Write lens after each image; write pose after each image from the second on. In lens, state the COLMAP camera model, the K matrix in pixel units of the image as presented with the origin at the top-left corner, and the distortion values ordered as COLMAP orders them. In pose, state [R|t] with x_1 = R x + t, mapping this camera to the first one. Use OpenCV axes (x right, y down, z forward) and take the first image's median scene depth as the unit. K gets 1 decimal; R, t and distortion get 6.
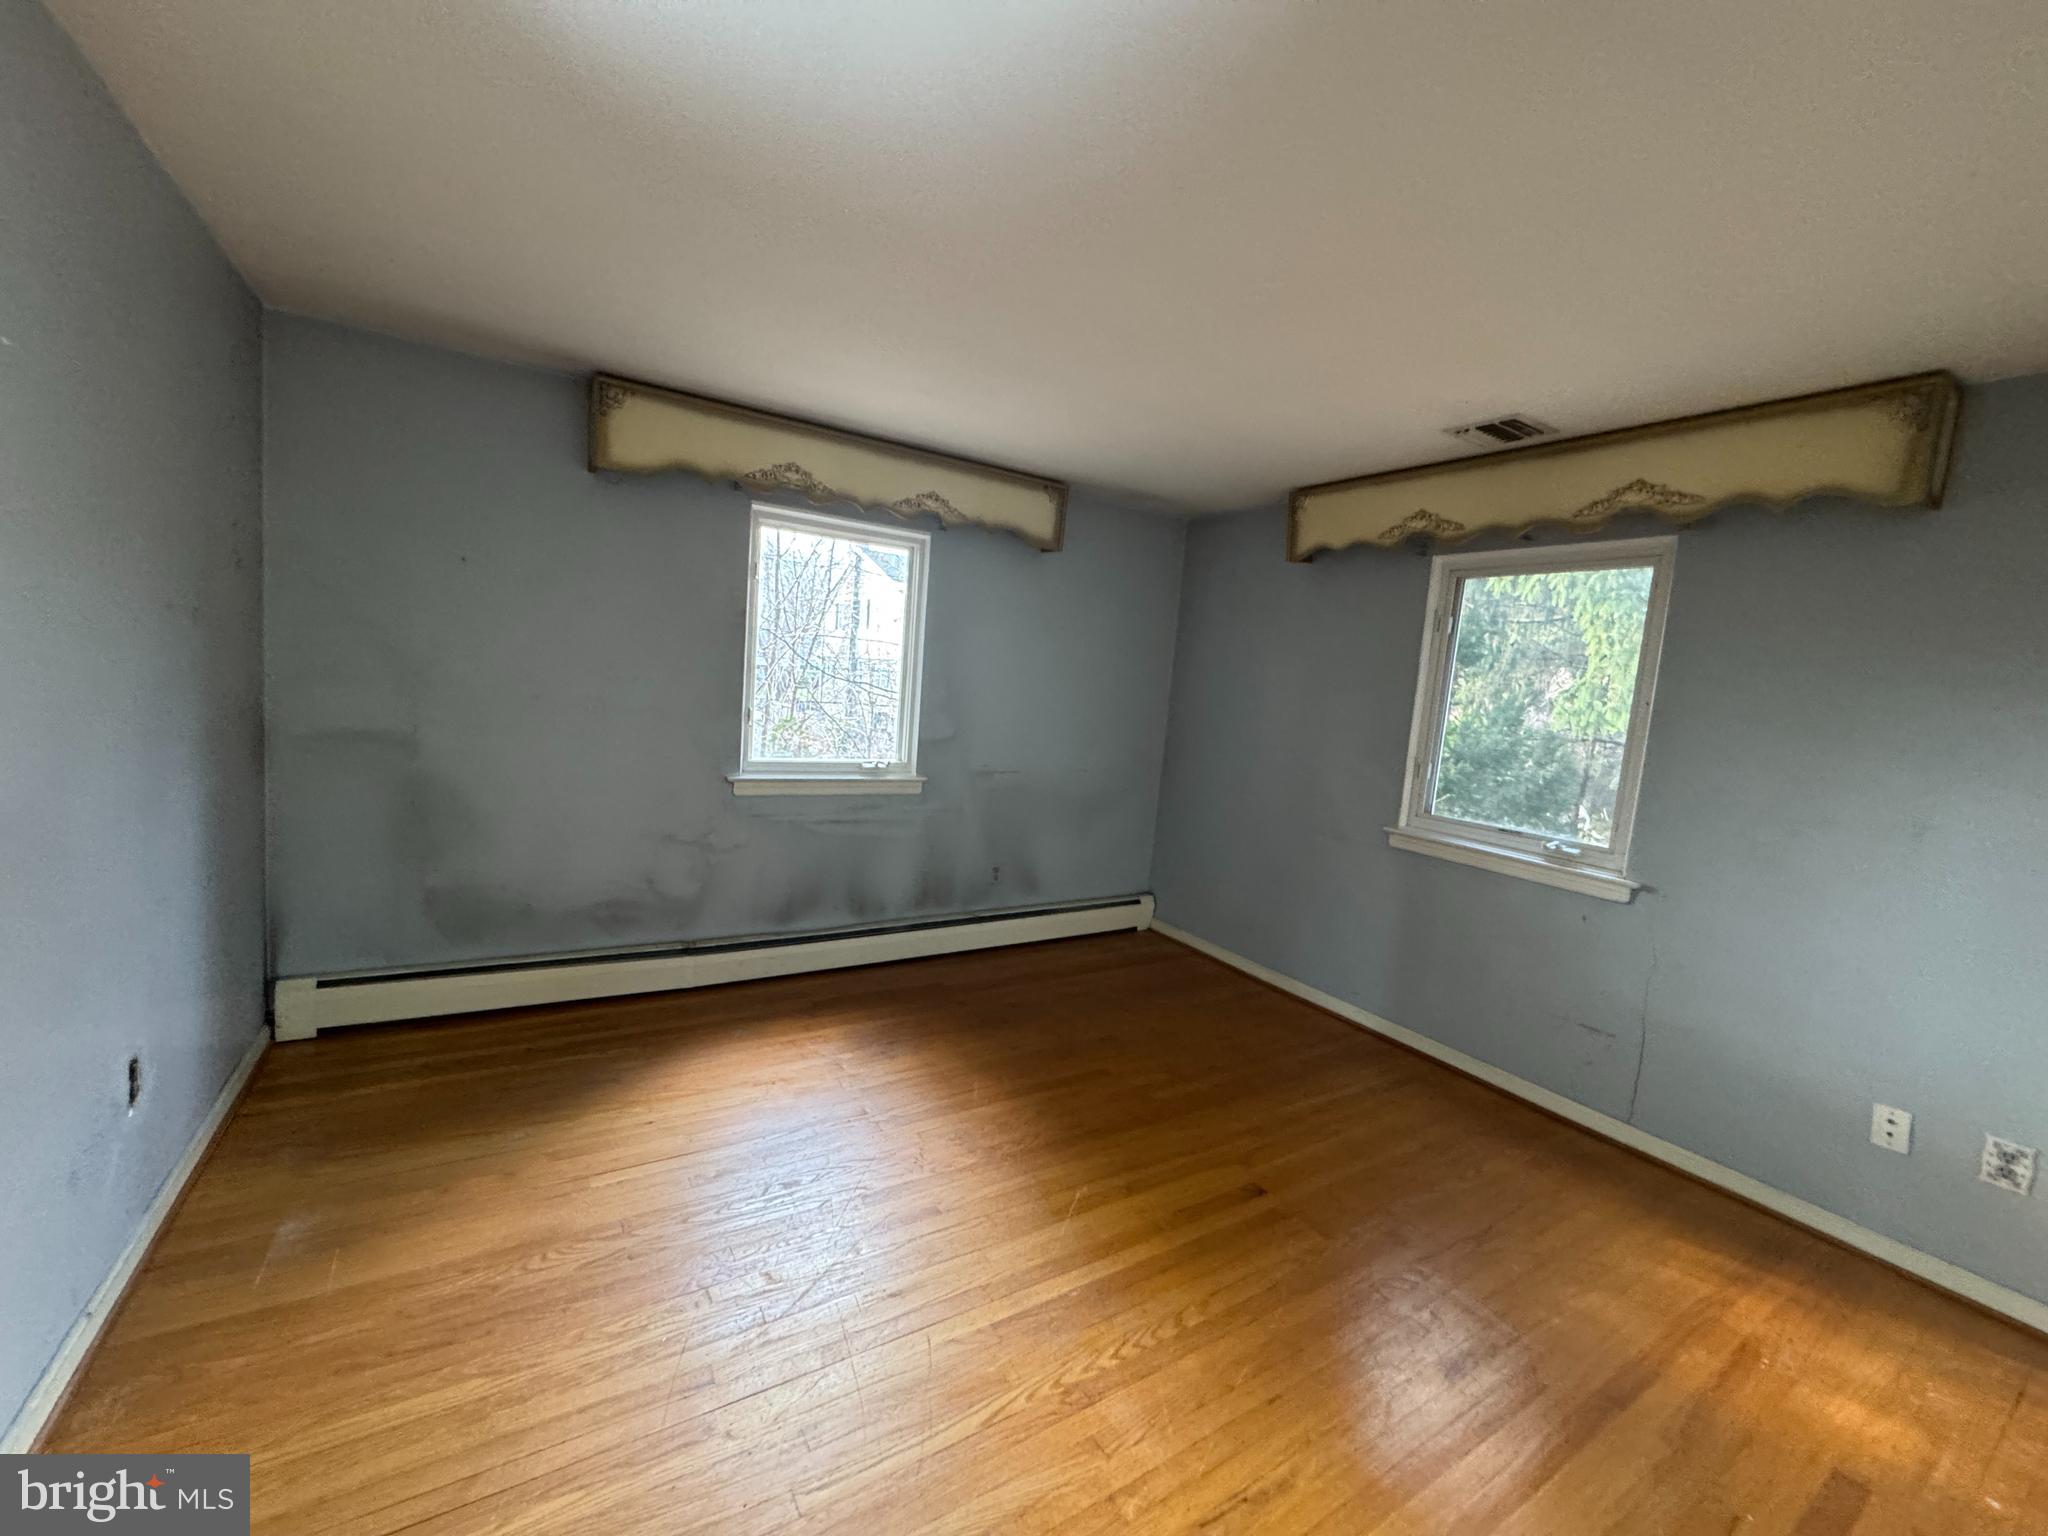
lens RADIAL K [[816.6, 0, 1019.7], [0, 816.6, 770.4], [0, 0, 1]] dist [-0.002628, 0.000515]
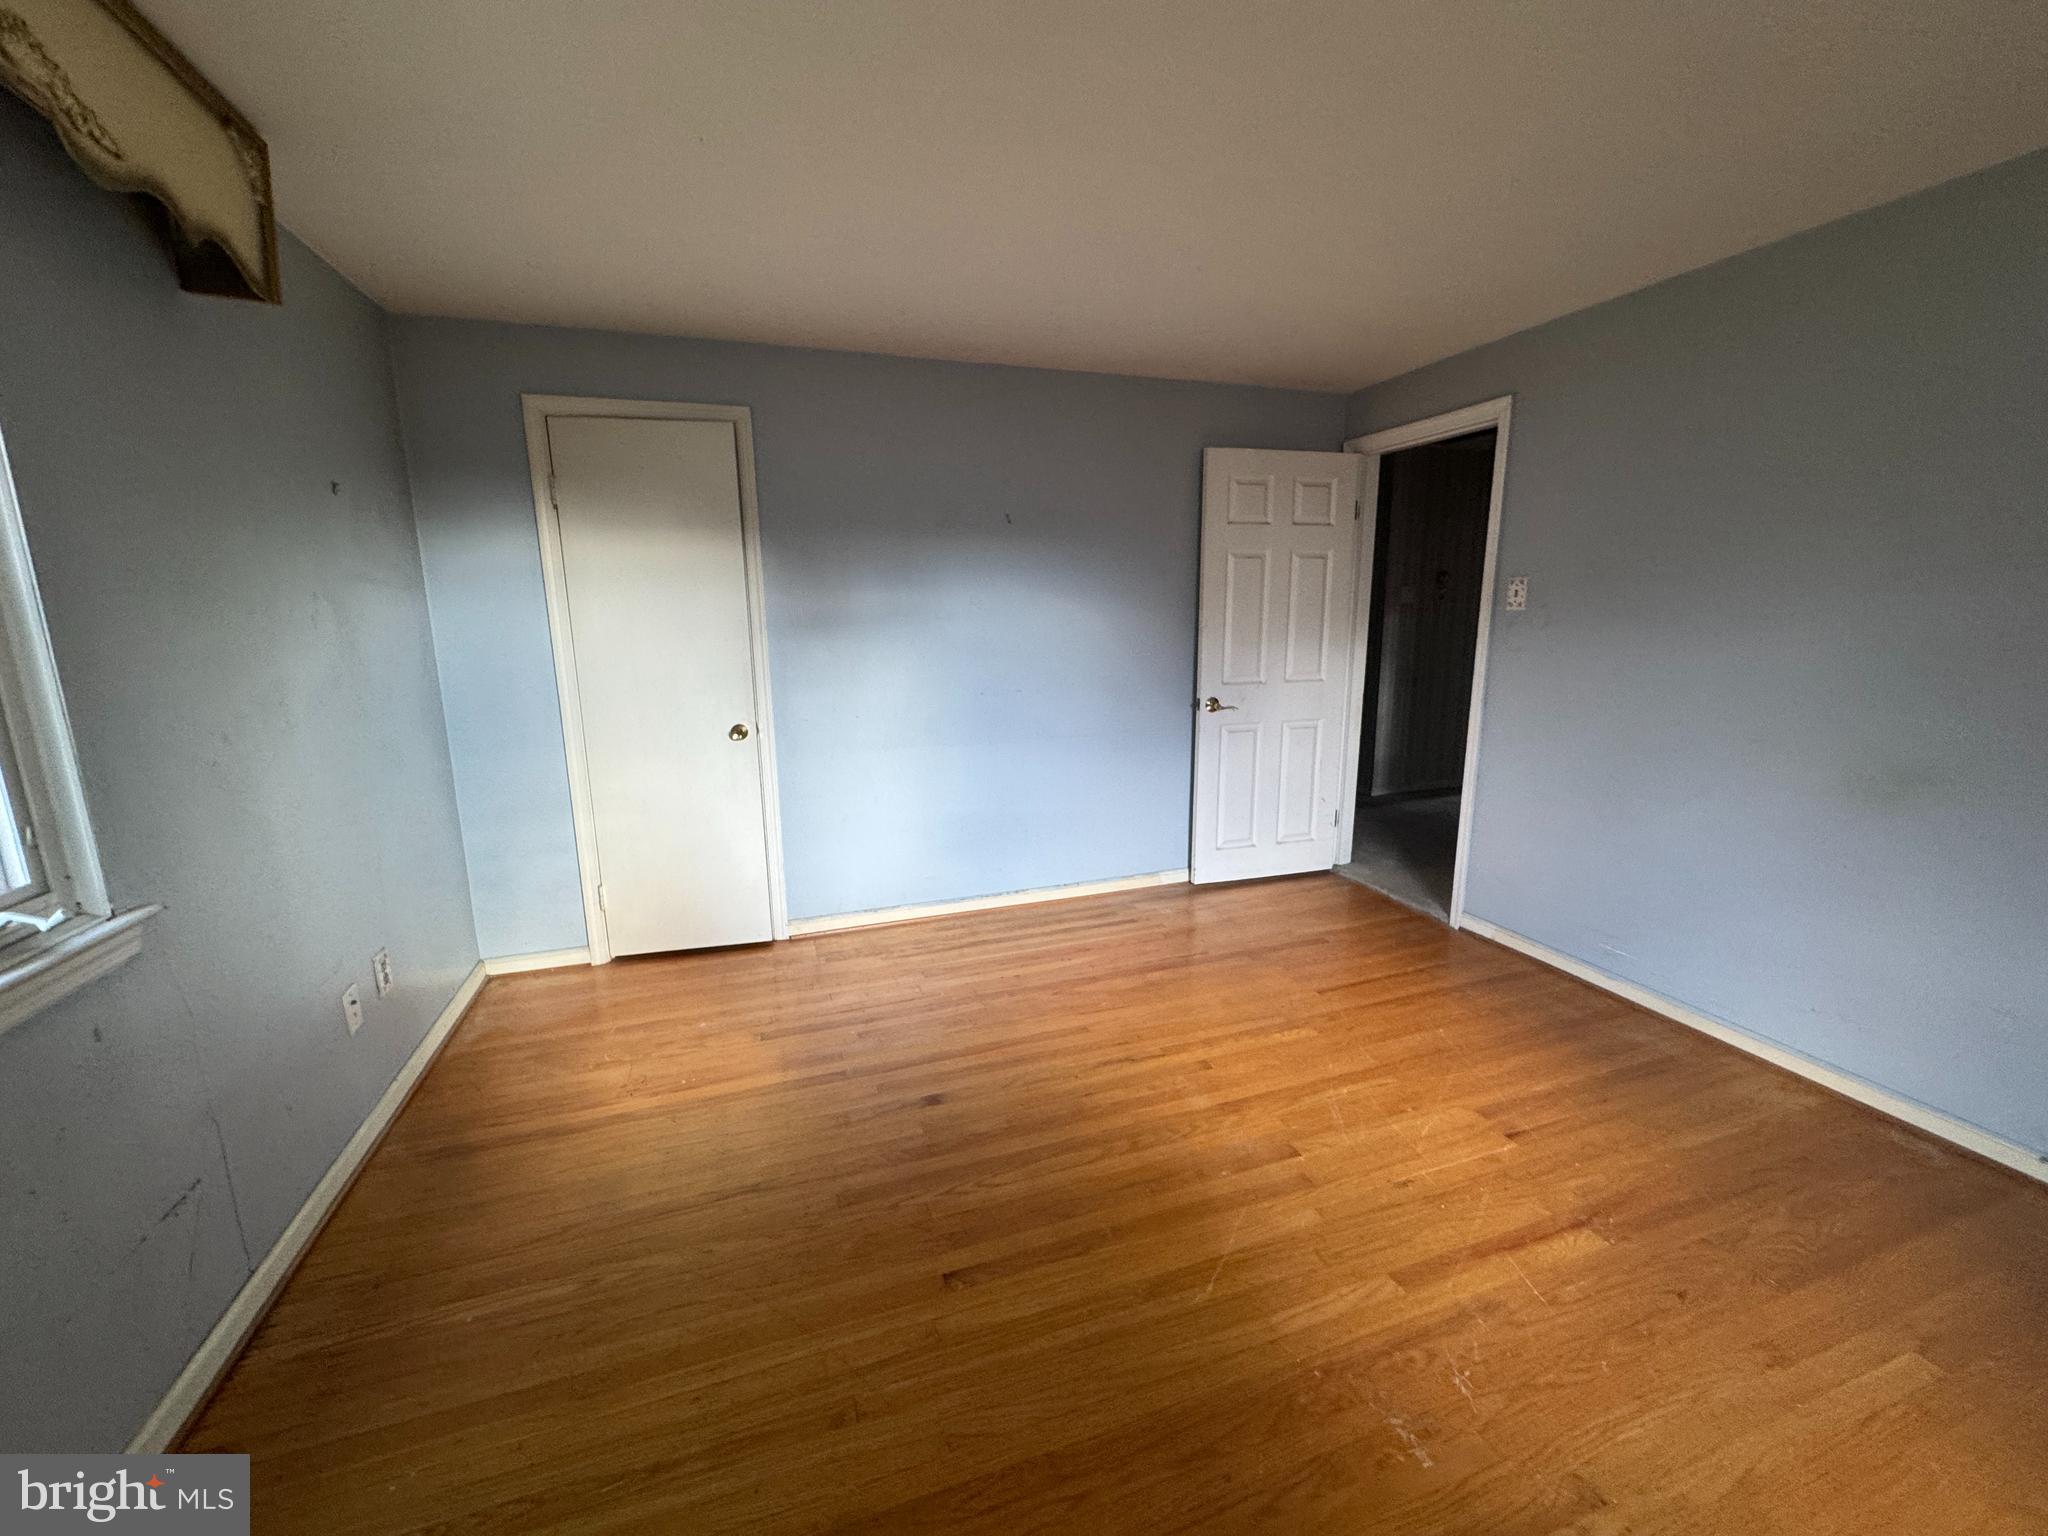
lens RADIAL K [[816.6, 0, 1025.6], [0, 816.6, 765.4], [0, 0, 1]] dist [-0.002628, 0.000515]
pose [[-0.970564, -0.117019, 0.210503, 0.131971], [-0.044862, 0.946571, 0.319359, -0.175292], [-0.236627, 0.300515, -0.923958, 1.615662]]
